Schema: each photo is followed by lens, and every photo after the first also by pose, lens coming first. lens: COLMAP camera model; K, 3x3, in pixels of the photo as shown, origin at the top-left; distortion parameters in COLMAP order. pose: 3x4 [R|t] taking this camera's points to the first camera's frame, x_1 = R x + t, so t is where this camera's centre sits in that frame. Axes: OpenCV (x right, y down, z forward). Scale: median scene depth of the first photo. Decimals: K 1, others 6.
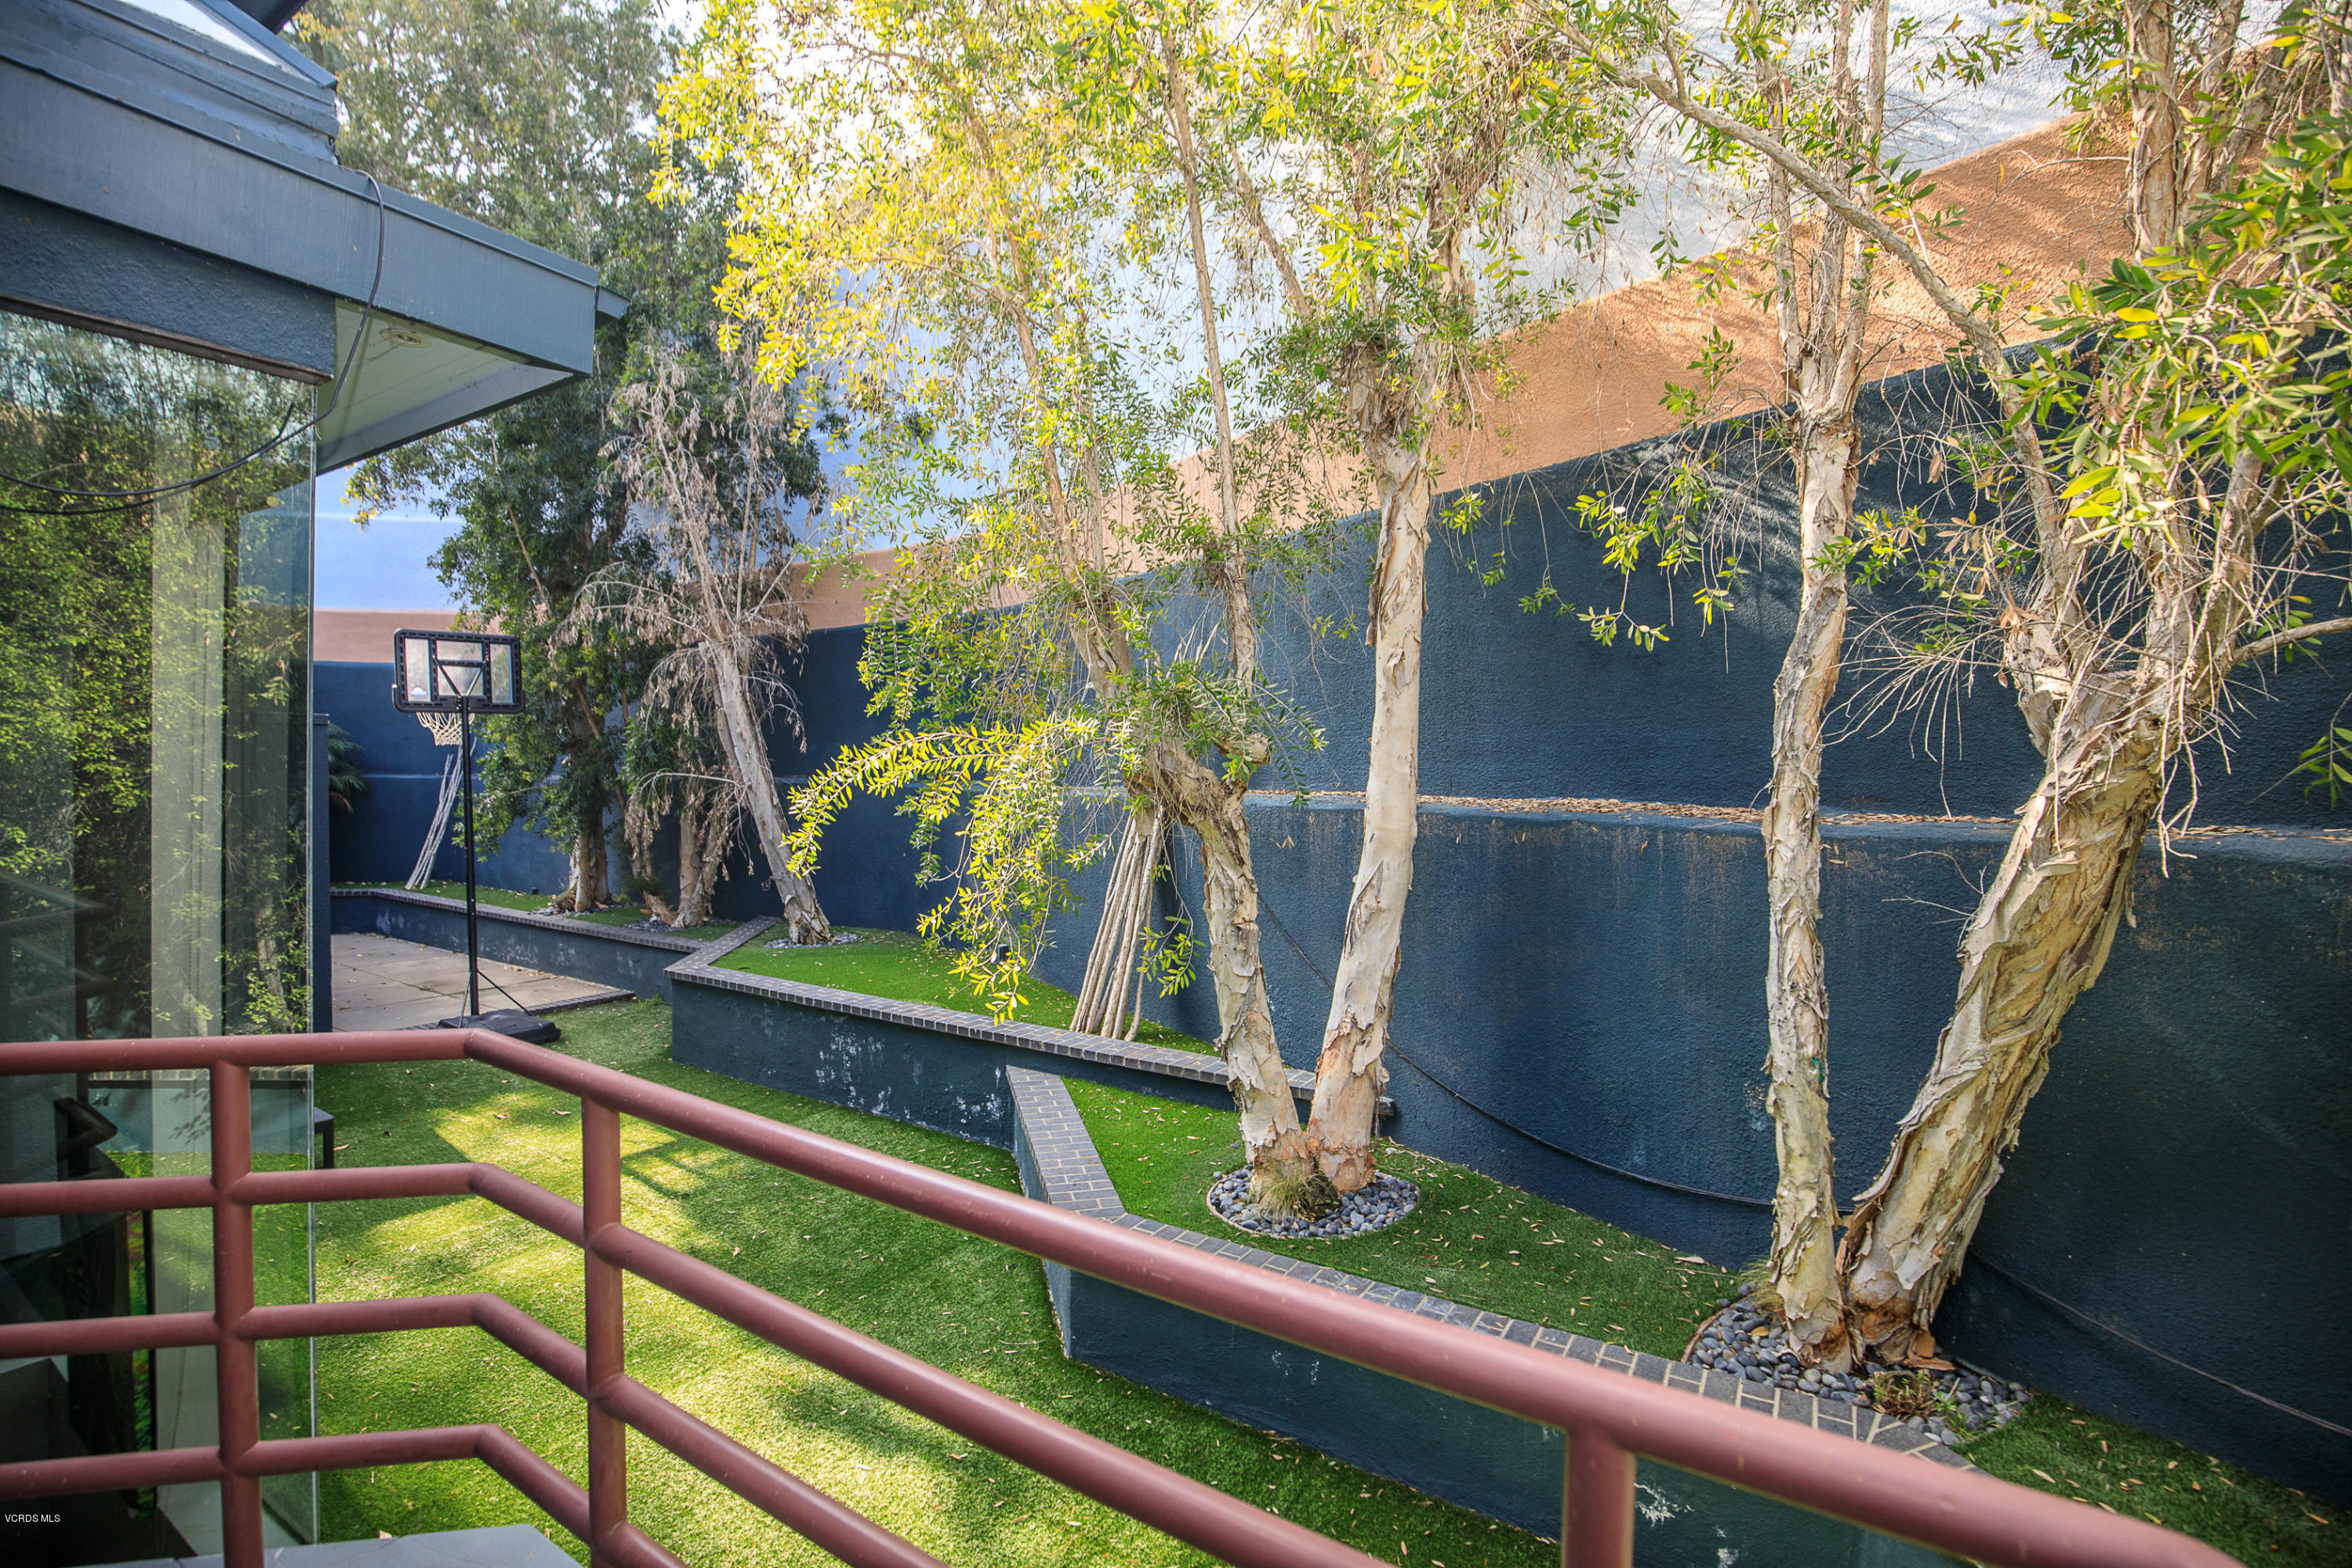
lens RADIAL K [[1057.4, 0, 1167.6], [0, 1057.4, 781.7], [0, 0, 1]] dist [-0.029099, -0.001596]
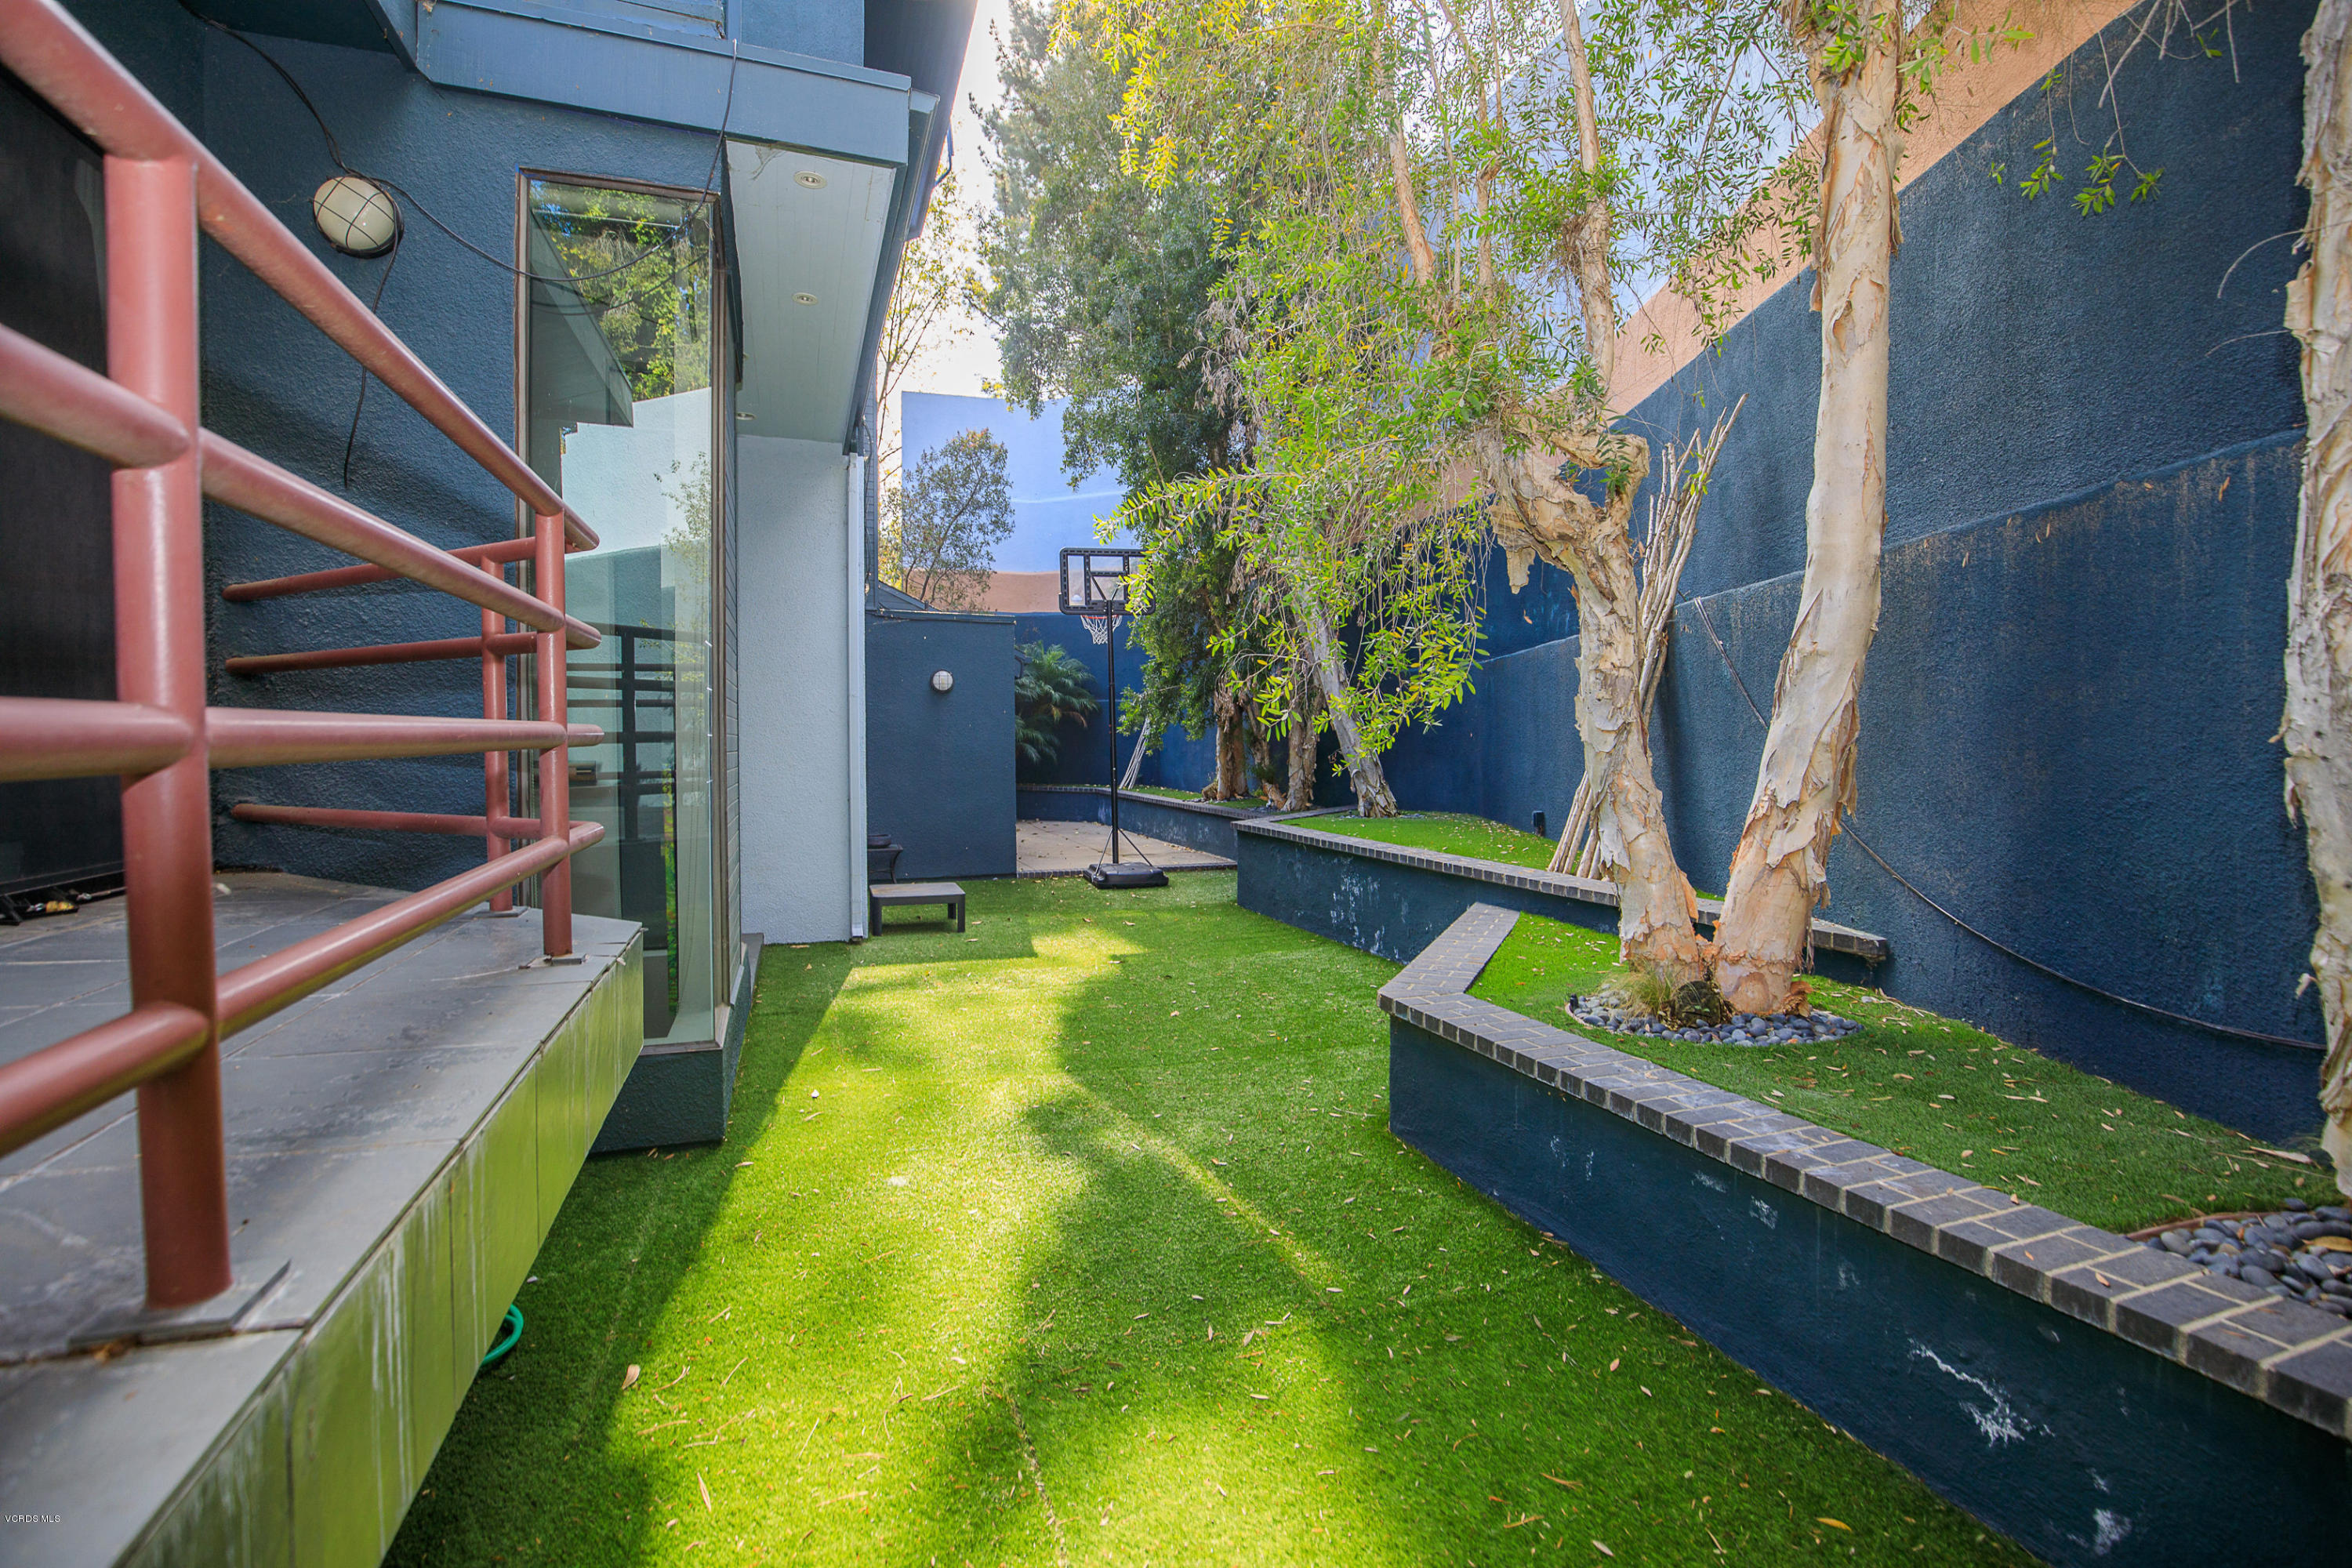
lens RADIAL K [[1057.4, 0, 1178.5], [0, 1057.4, 770.7], [0, 0, 1]] dist [-0.029099, -0.001596]
pose [[0.794520, 0.013130, -0.607096, 0.291690], [-0.002369, 0.999826, 0.018522, 0.191196], [0.607233, -0.013278, 0.794413, 0.131656]]
